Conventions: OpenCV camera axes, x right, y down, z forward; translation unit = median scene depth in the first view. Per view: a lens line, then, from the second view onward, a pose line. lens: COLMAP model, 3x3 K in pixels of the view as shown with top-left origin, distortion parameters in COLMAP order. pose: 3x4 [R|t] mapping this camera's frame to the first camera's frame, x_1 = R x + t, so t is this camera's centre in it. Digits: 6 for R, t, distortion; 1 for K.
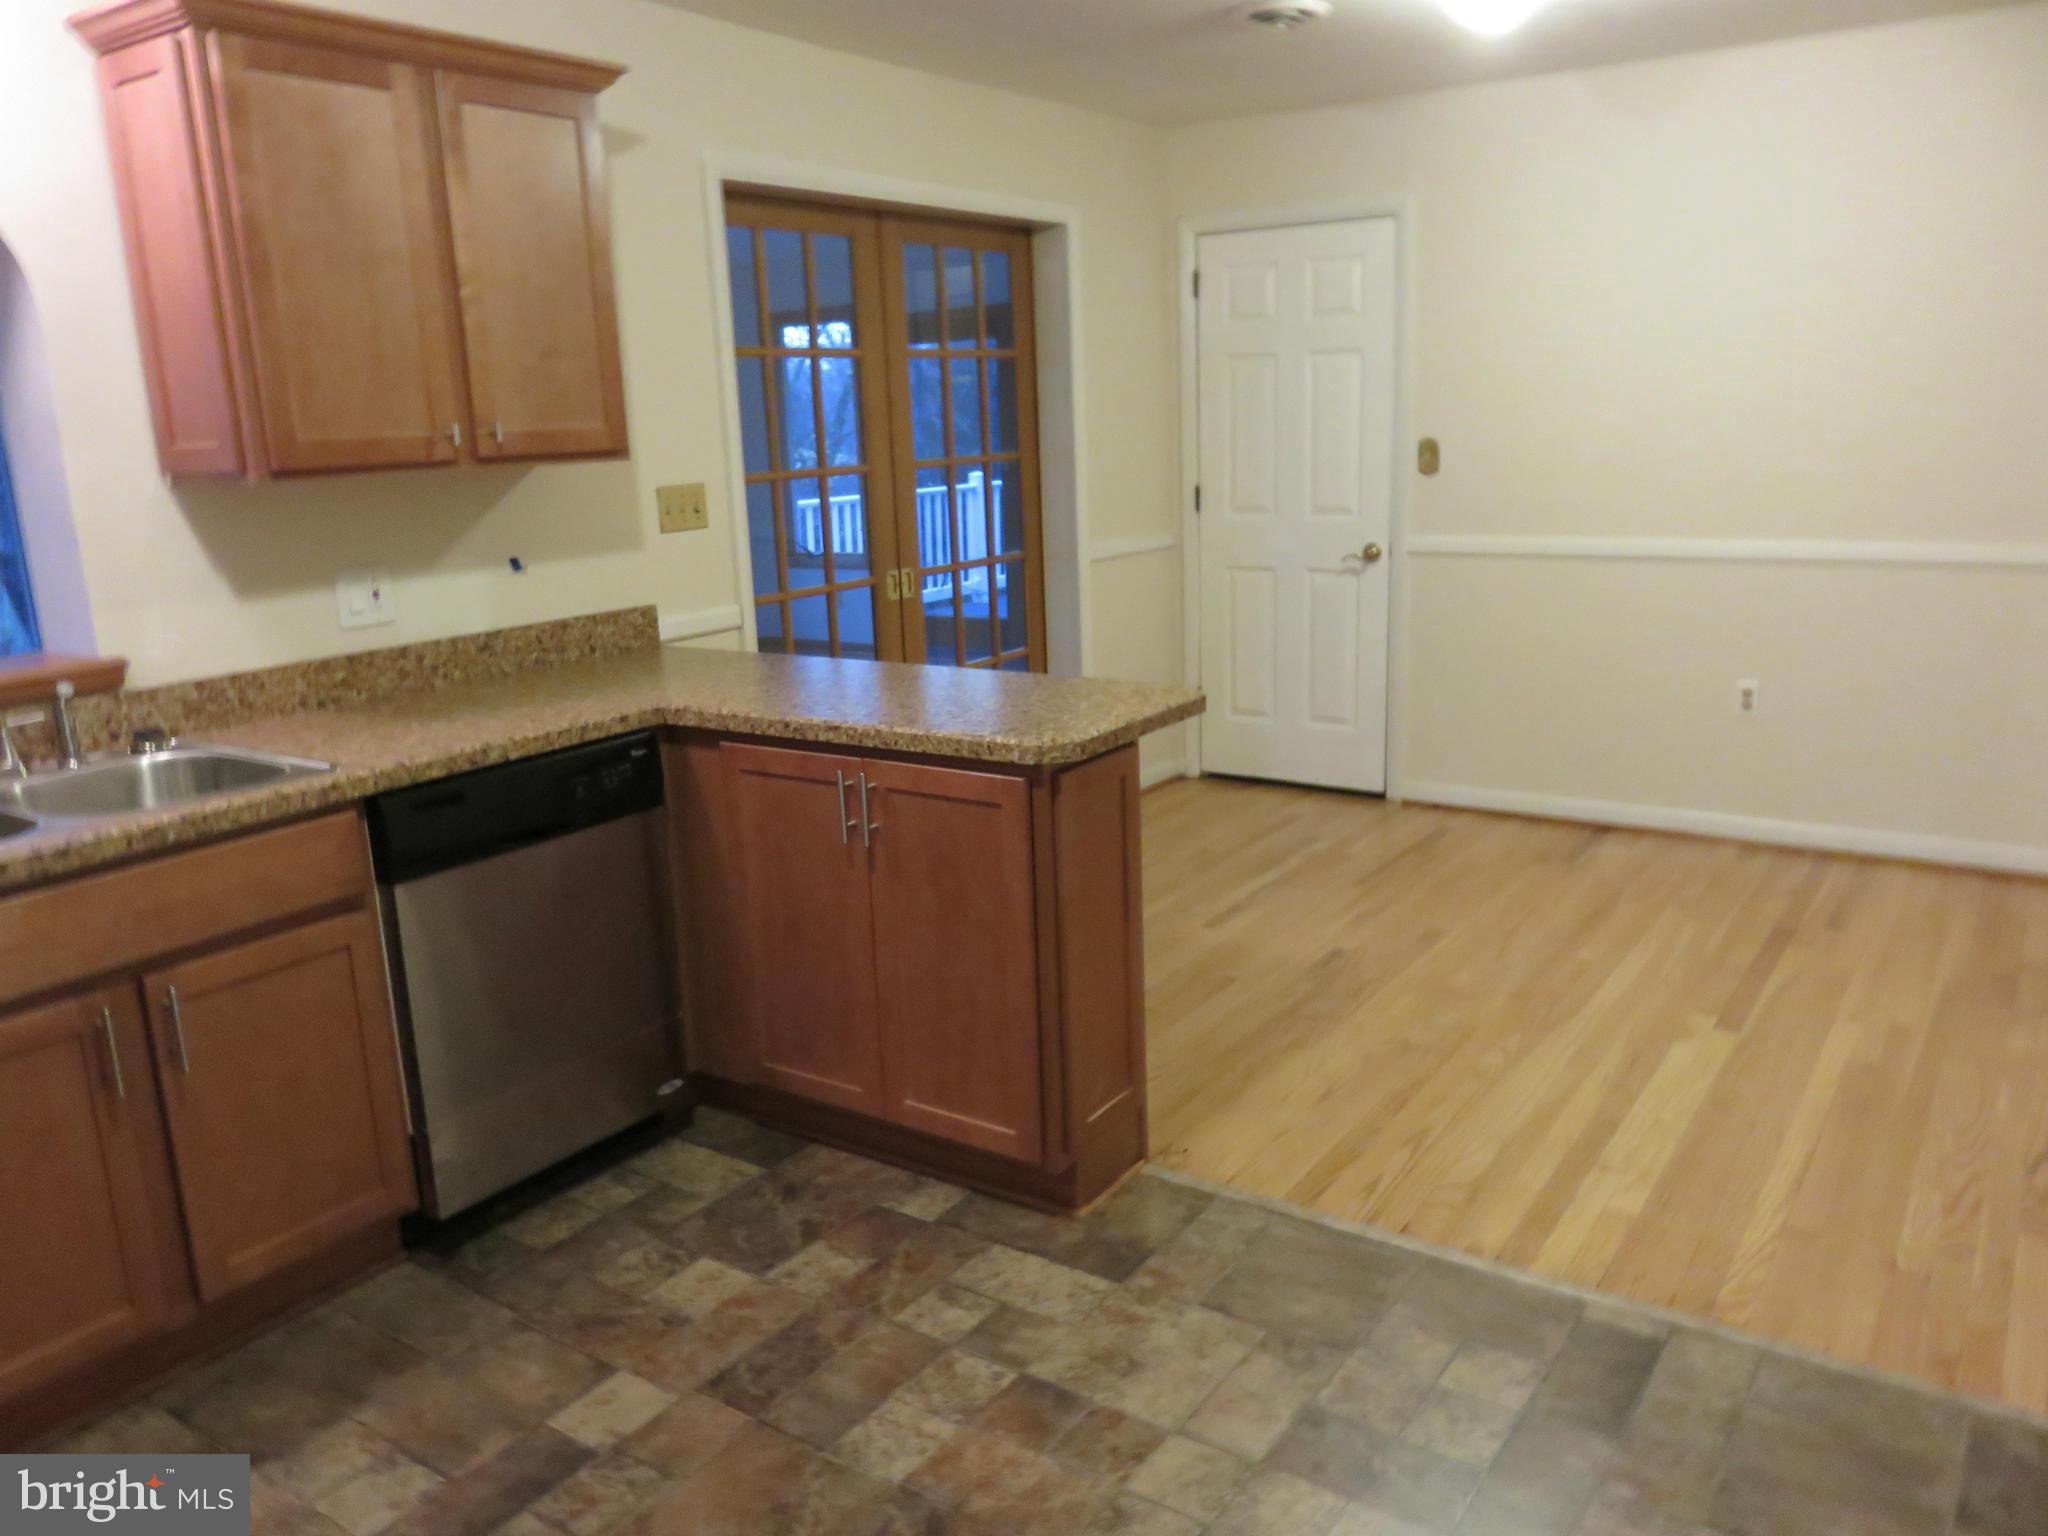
lens RADIAL K [[1536.6, 0, 1035.6], [0, 1536.6, 762.0], [0, 0, 1]] dist [-0.011011, 0.000097]
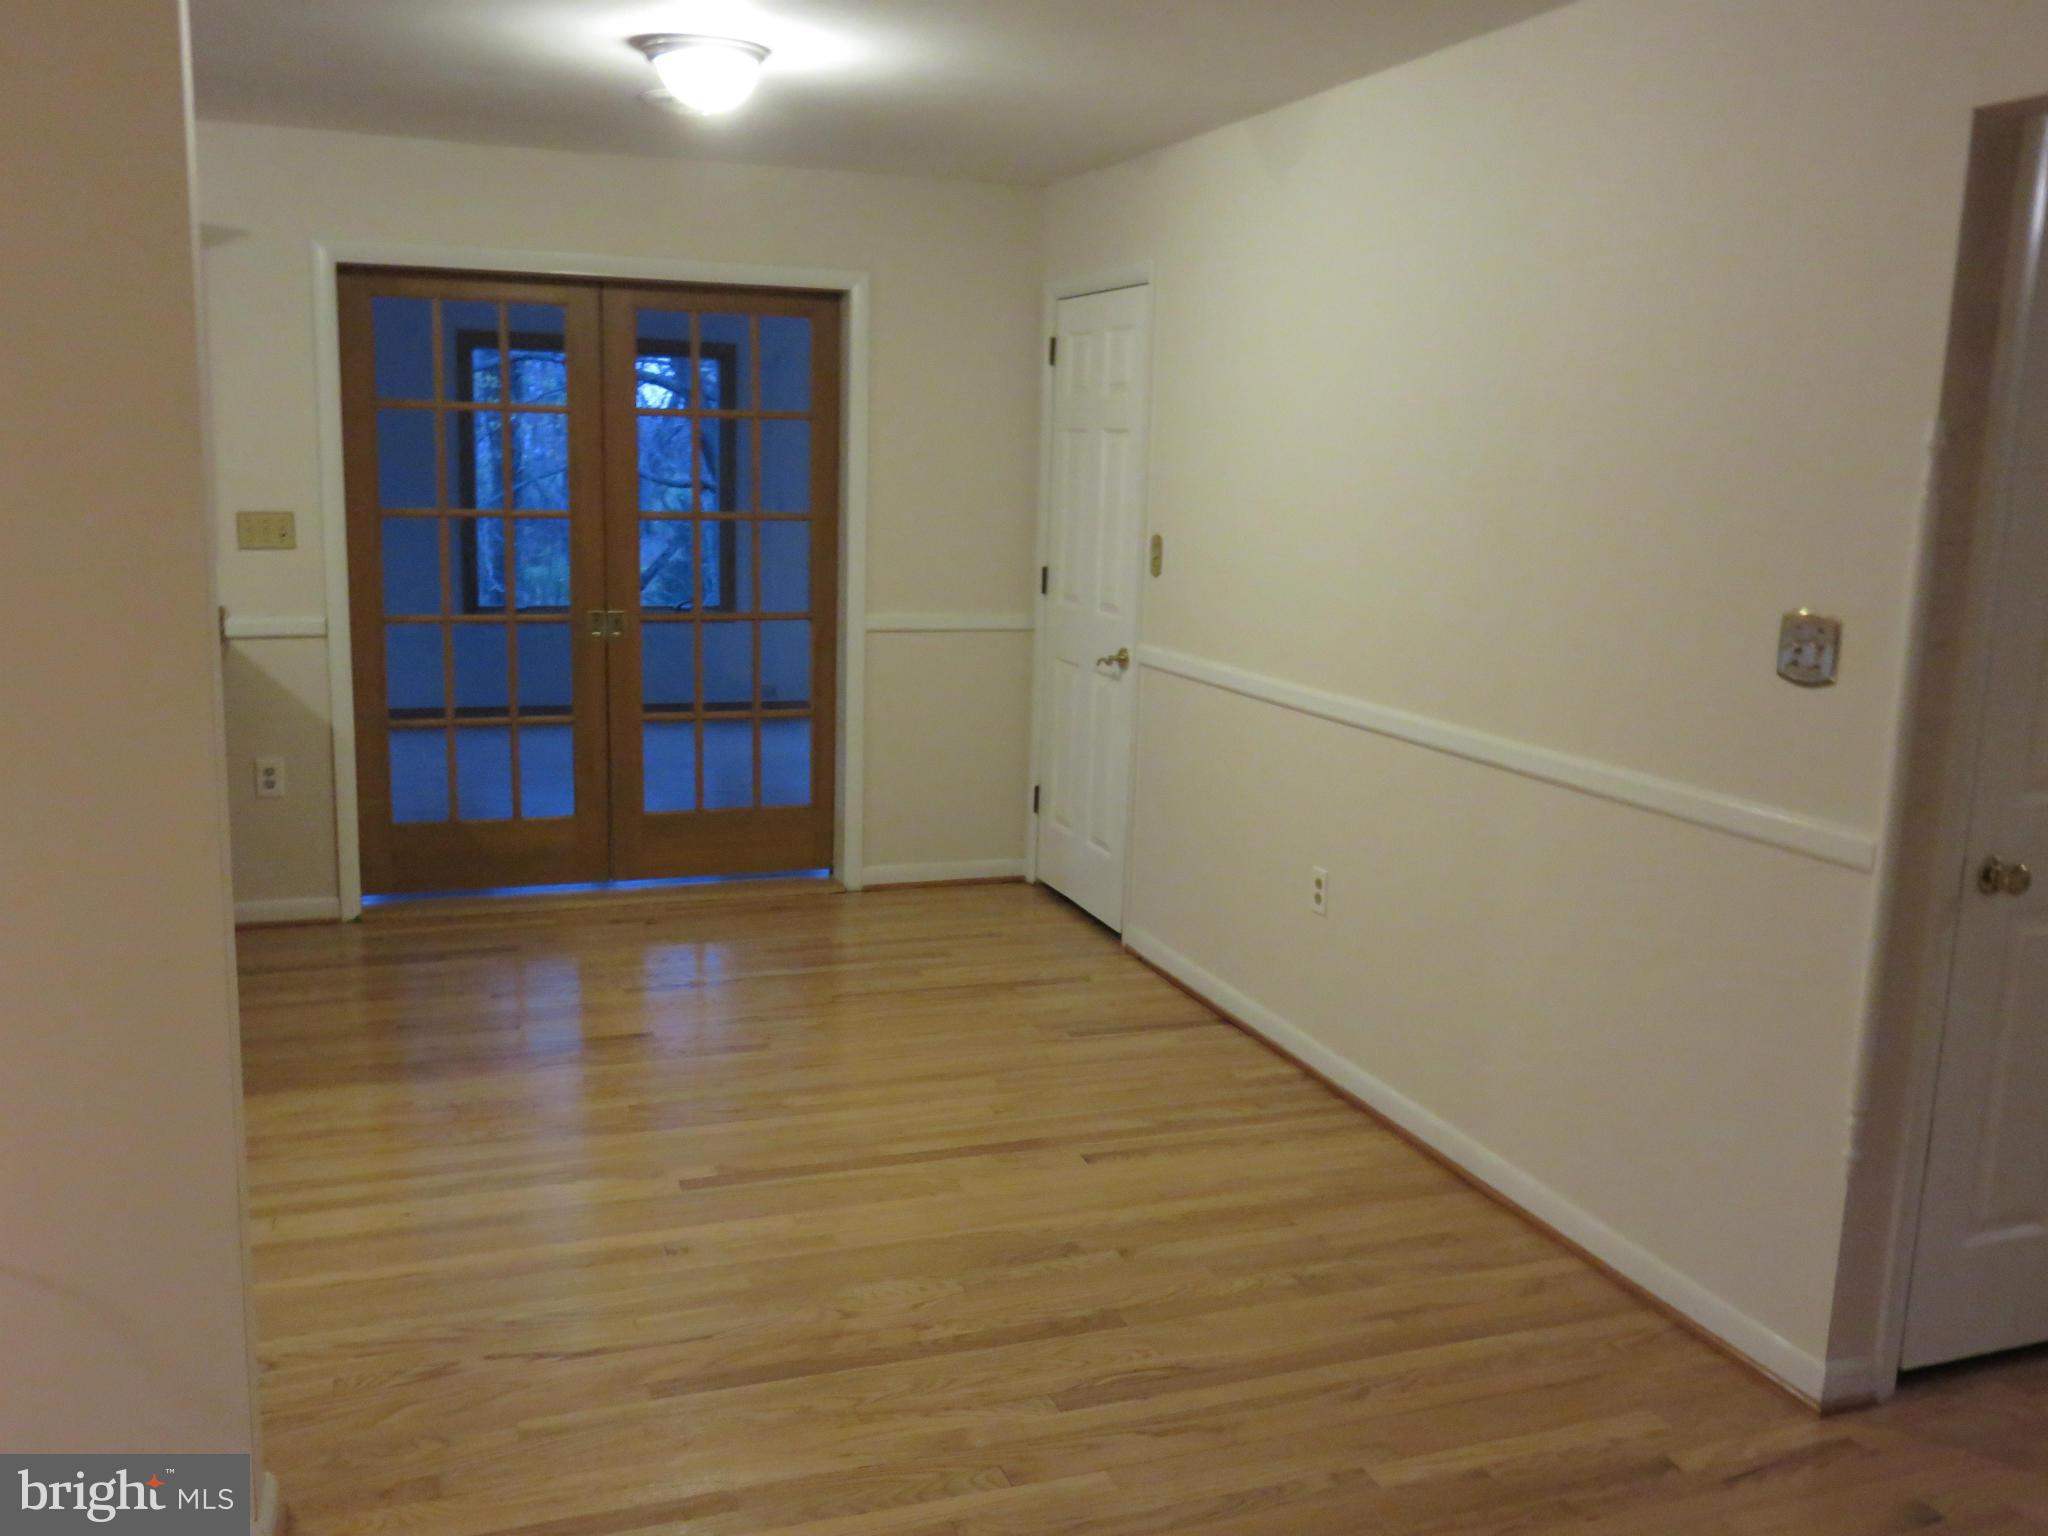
lens RADIAL K [[1758.6, 0, 1024.0], [0, 1758.6, 768.0], [0, 0, 1]] dist [-0.003508, -0.000576]
pose [[0.818818, 0.162265, -0.550643, 1.350408], [-0.184655, 0.982689, 0.014994, -0.145704], [0.543543, 0.089402, 0.834606, 0.243906]]
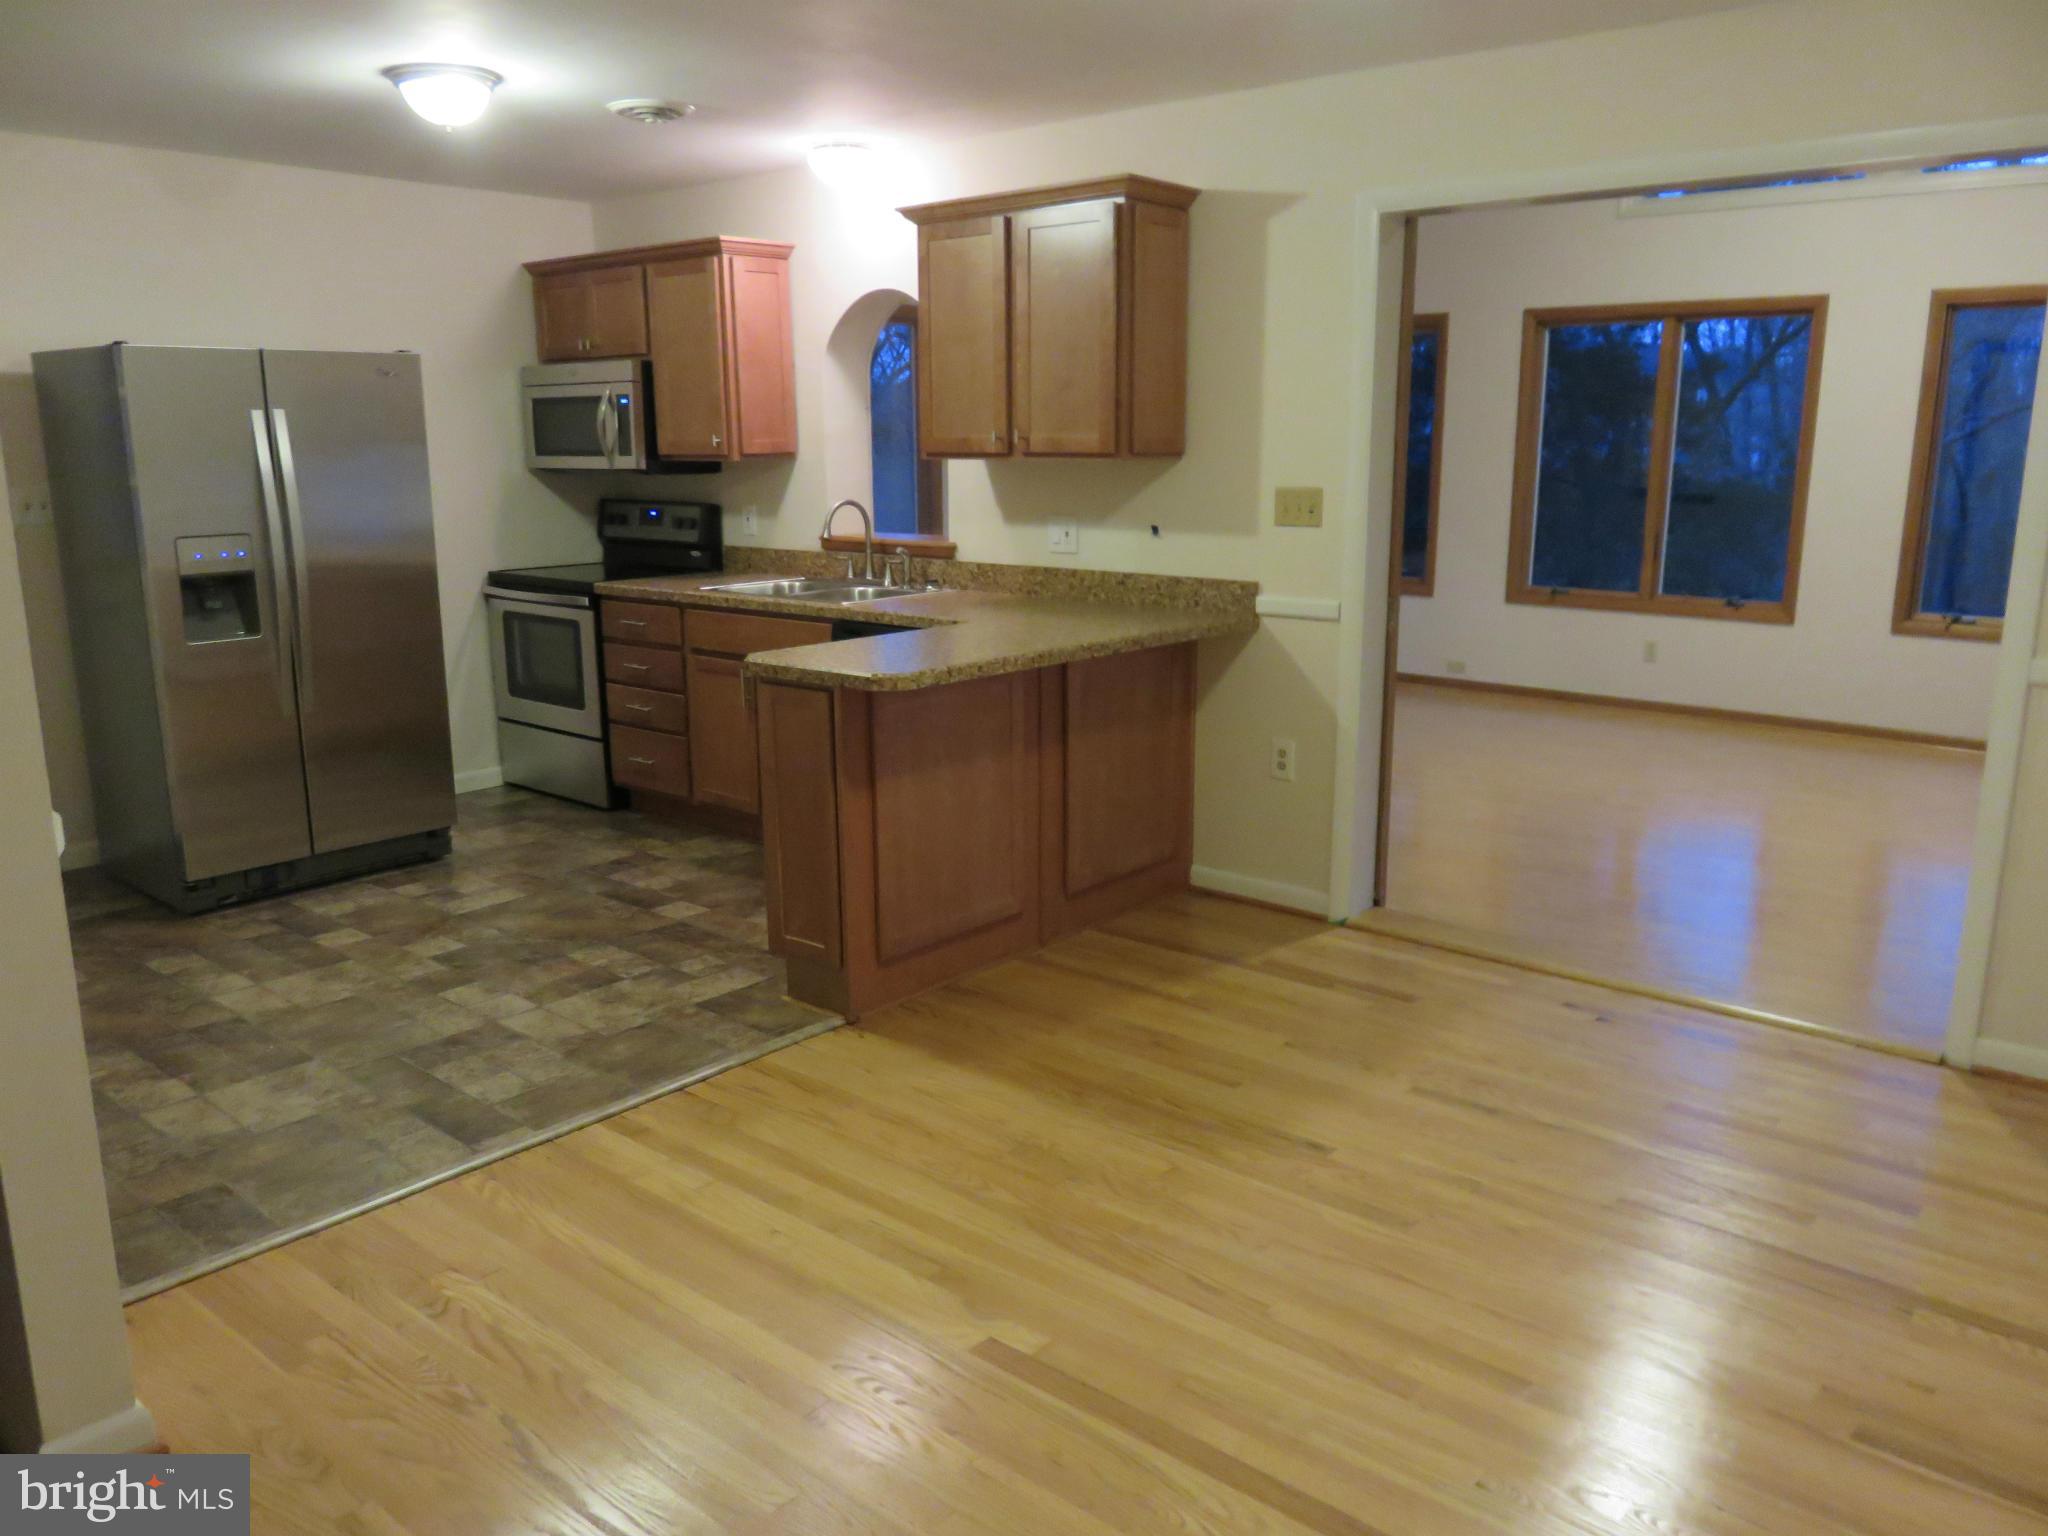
lens RADIAL K [[1536.6, 0, 1035.6], [0, 1536.6, 762.0], [0, 0, 1]] dist [-0.011011, 0.000097]
pose [[-0.101000, 0.250085, -0.962942, 1.248310], [-0.214332, 0.939694, 0.266528, -0.324628], [0.971525, 0.233309, -0.041308, 1.154459]]
